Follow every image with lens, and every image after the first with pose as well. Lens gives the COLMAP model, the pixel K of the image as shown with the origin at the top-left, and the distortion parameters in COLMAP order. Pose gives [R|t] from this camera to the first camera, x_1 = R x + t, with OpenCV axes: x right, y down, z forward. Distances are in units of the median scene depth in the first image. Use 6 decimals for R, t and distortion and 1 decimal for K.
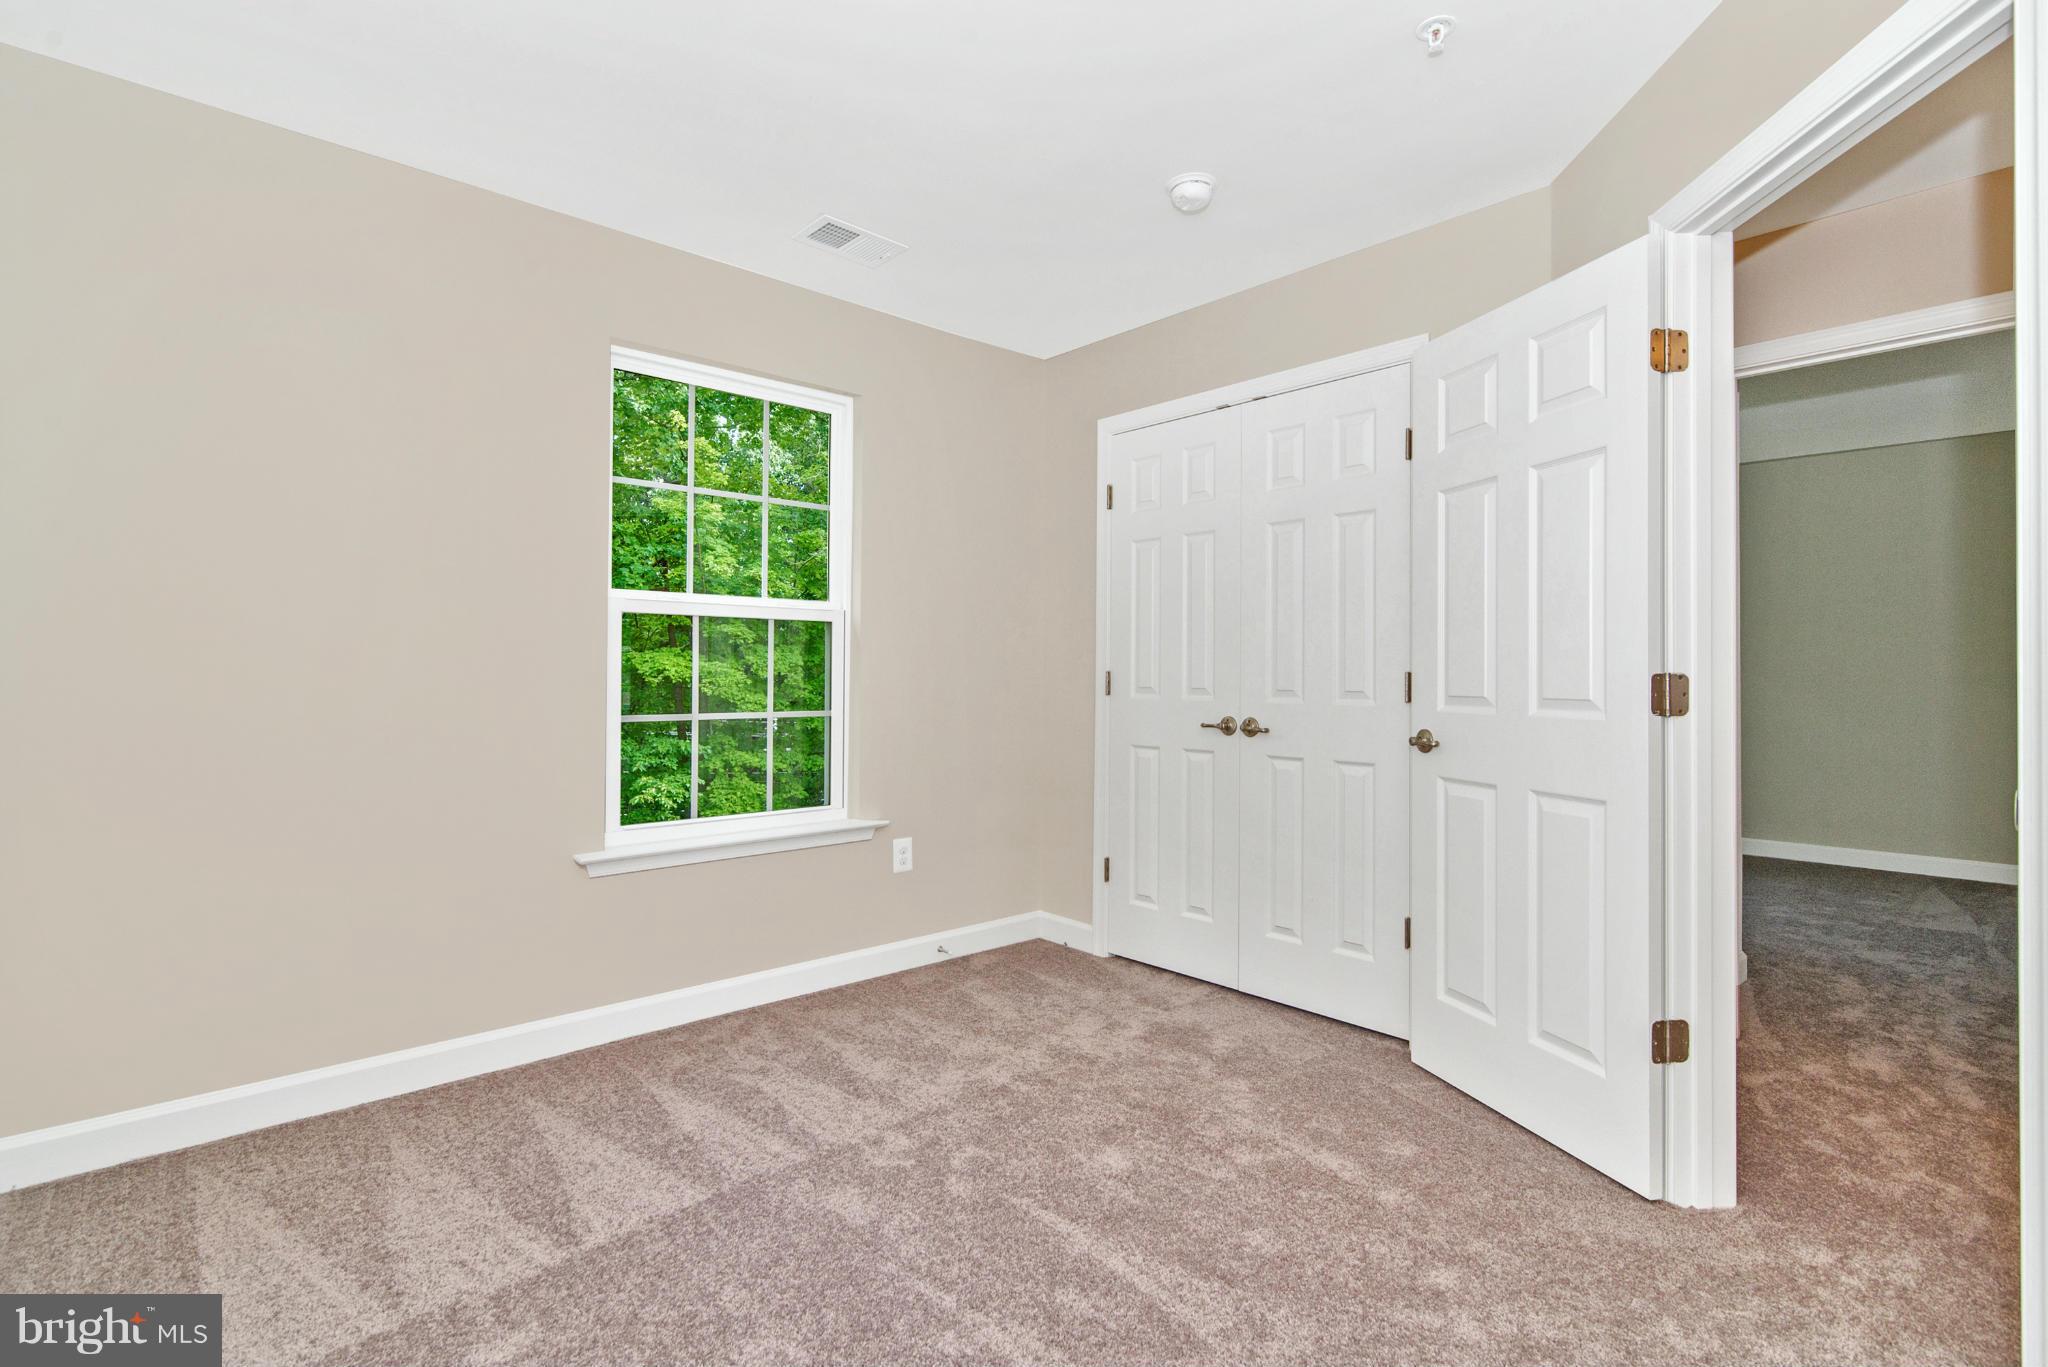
lens RADIAL K [[950.8, 0, 1021.4], [0, 950.8, 687.8], [0, 0, 1]] dist [0.010960, 0.000348]
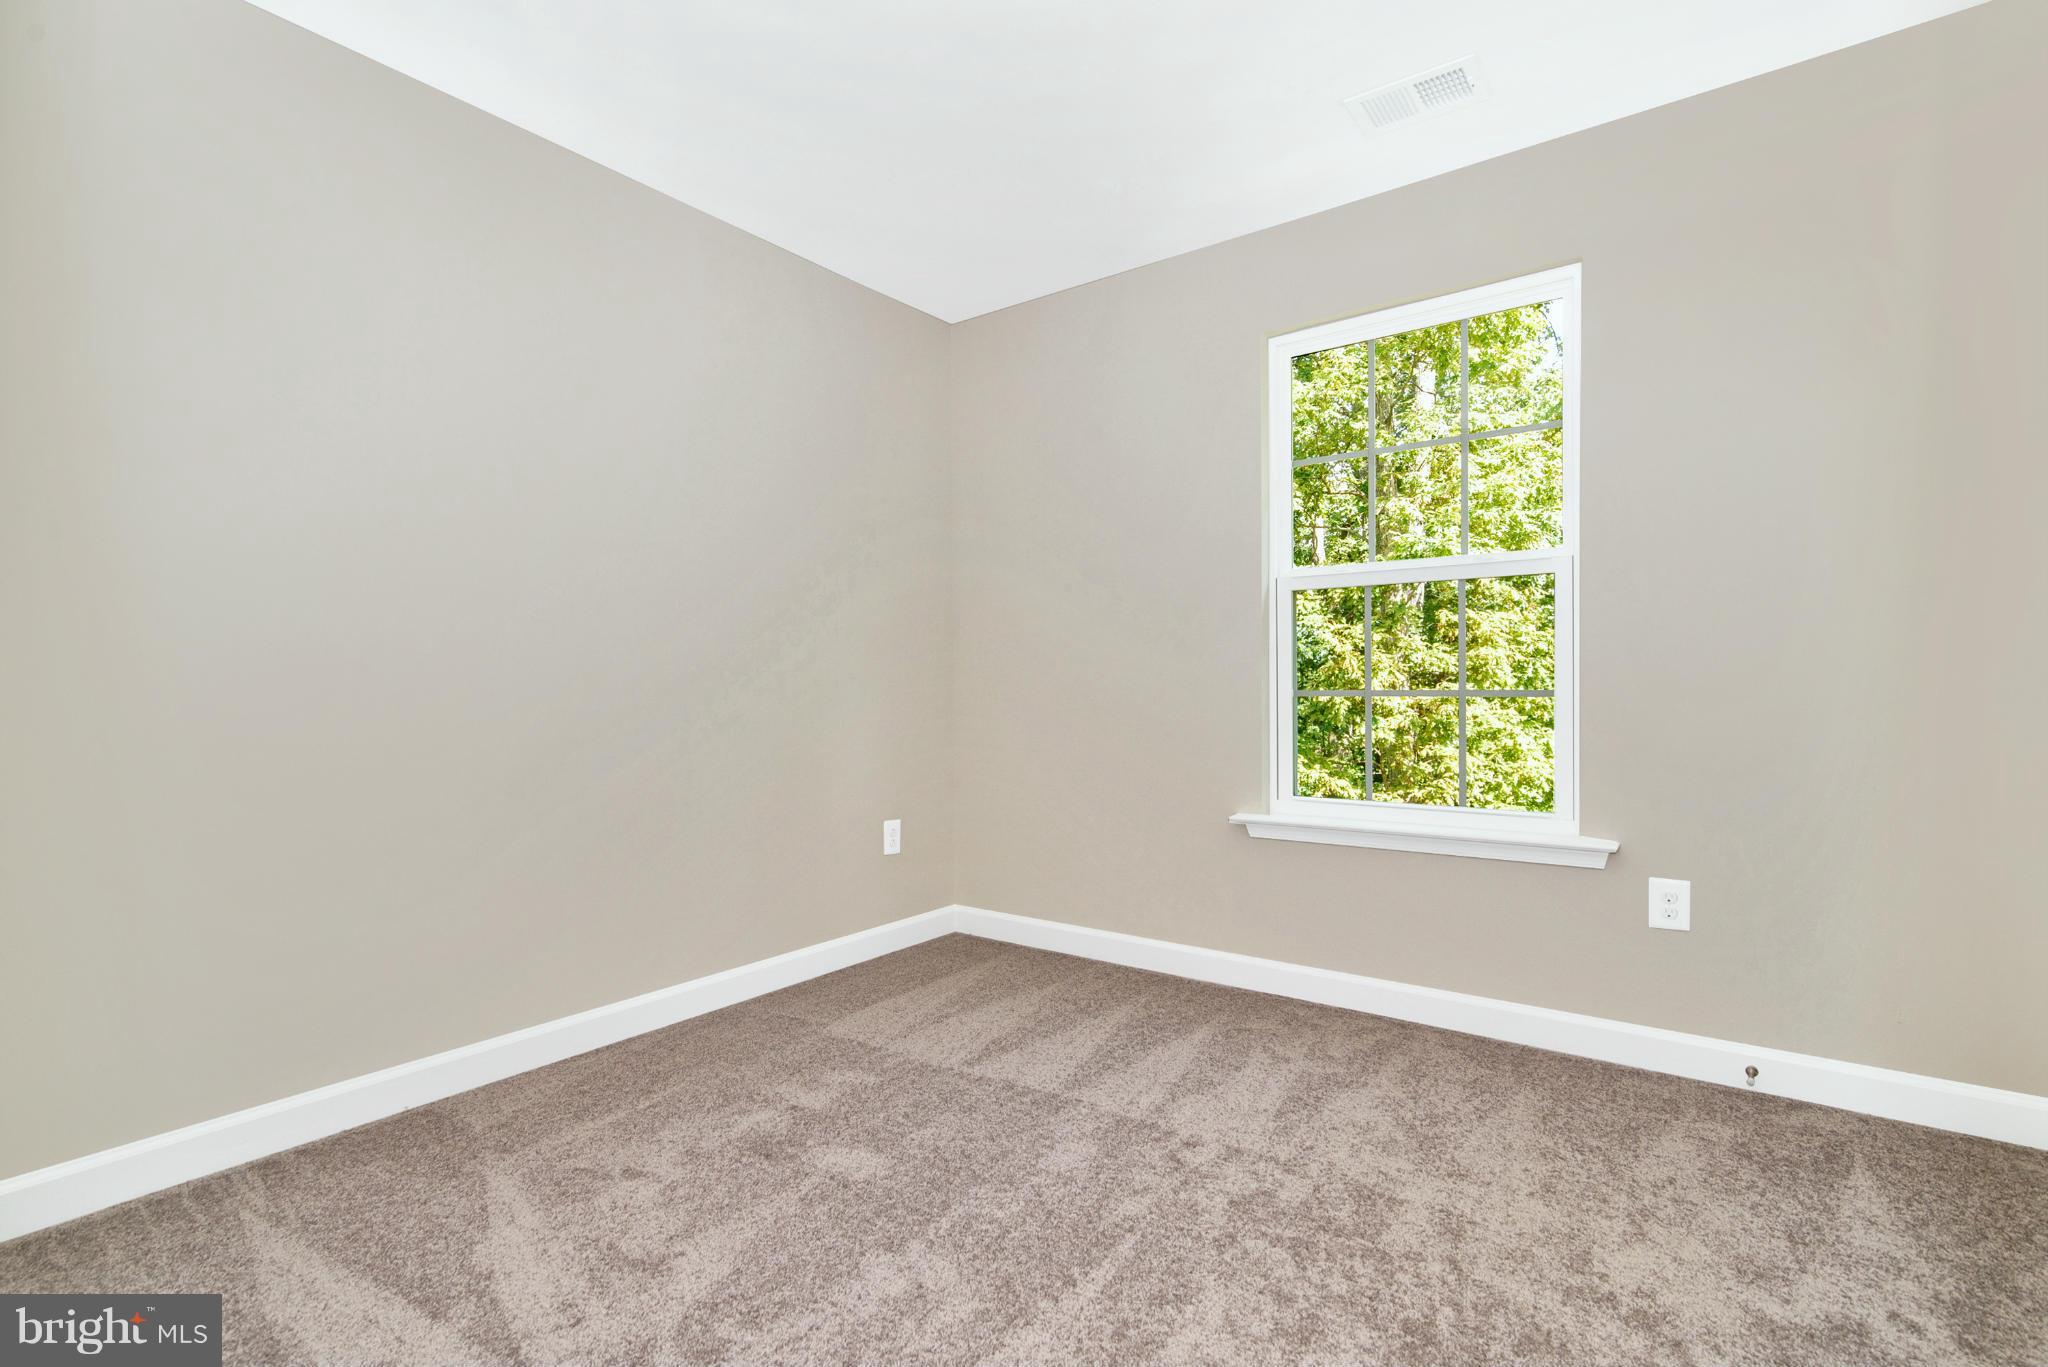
lens RADIAL K [[950.8, 0, 1021.4], [0, 950.8, 687.8], [0, 0, 1]] dist [0.010960, 0.000348]
pose [[0.200111, 0.000766, -0.979773, 0.563581], [0.000789, 0.999999, 0.000943, 0.025126], [0.979773, -0.000961, 0.200110, 0.510973]]
